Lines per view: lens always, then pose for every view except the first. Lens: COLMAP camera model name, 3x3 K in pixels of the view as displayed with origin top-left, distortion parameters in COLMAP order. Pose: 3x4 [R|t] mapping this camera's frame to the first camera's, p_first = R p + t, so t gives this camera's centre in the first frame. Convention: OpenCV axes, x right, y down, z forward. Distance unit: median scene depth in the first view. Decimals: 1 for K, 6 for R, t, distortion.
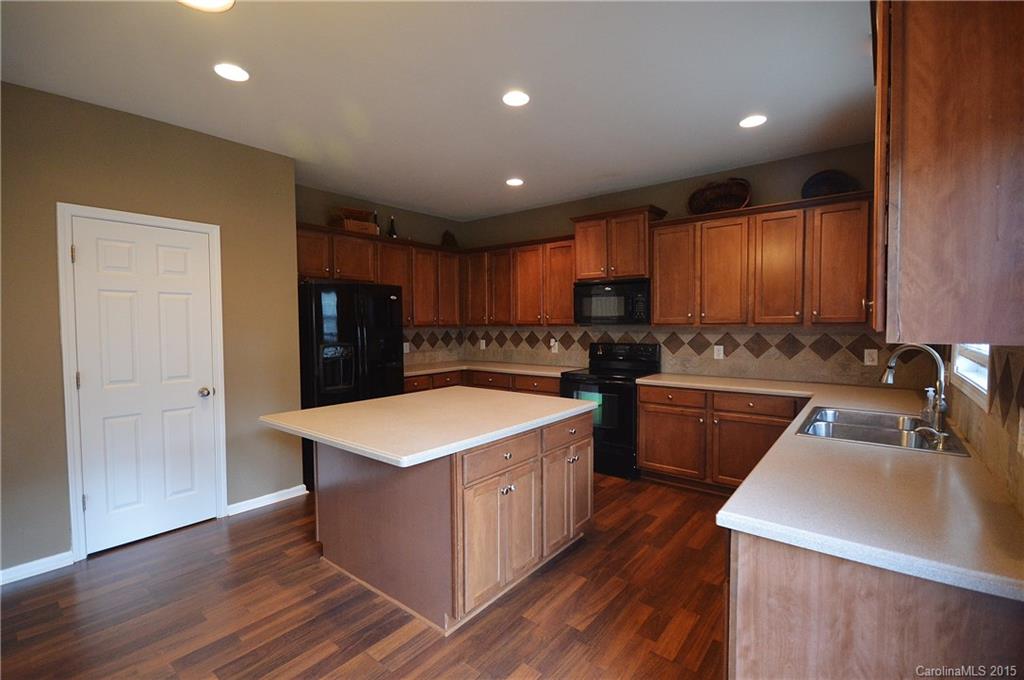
lens RADIAL K [[453.6, 0, 512.0], [0, 453.6, 340.0], [0, 0, 1]] dist [-0.002438, -0.000280]
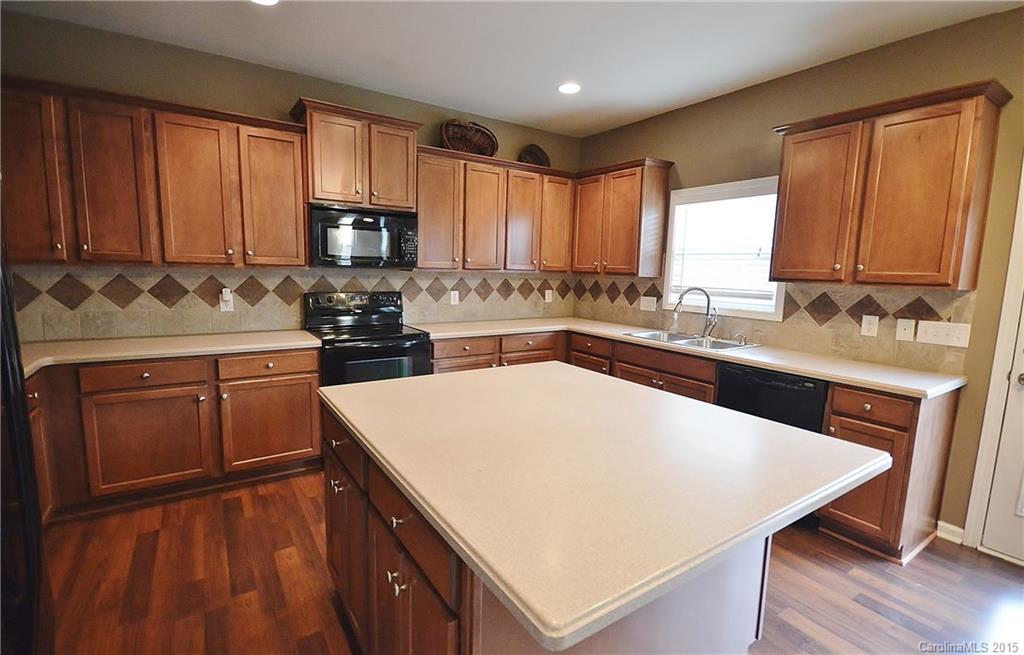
lens RADIAL K [[464.6, 0, 512.0], [0, 464.6, 327.5], [0, 0, 1]] dist [-0.001023, 0.000239]
pose [[0.311469, -0.107804, 0.944121, -0.468050], [0.009621, 0.993851, 0.110308, -0.018874], [-0.950207, -0.025274, 0.310591, 0.550584]]
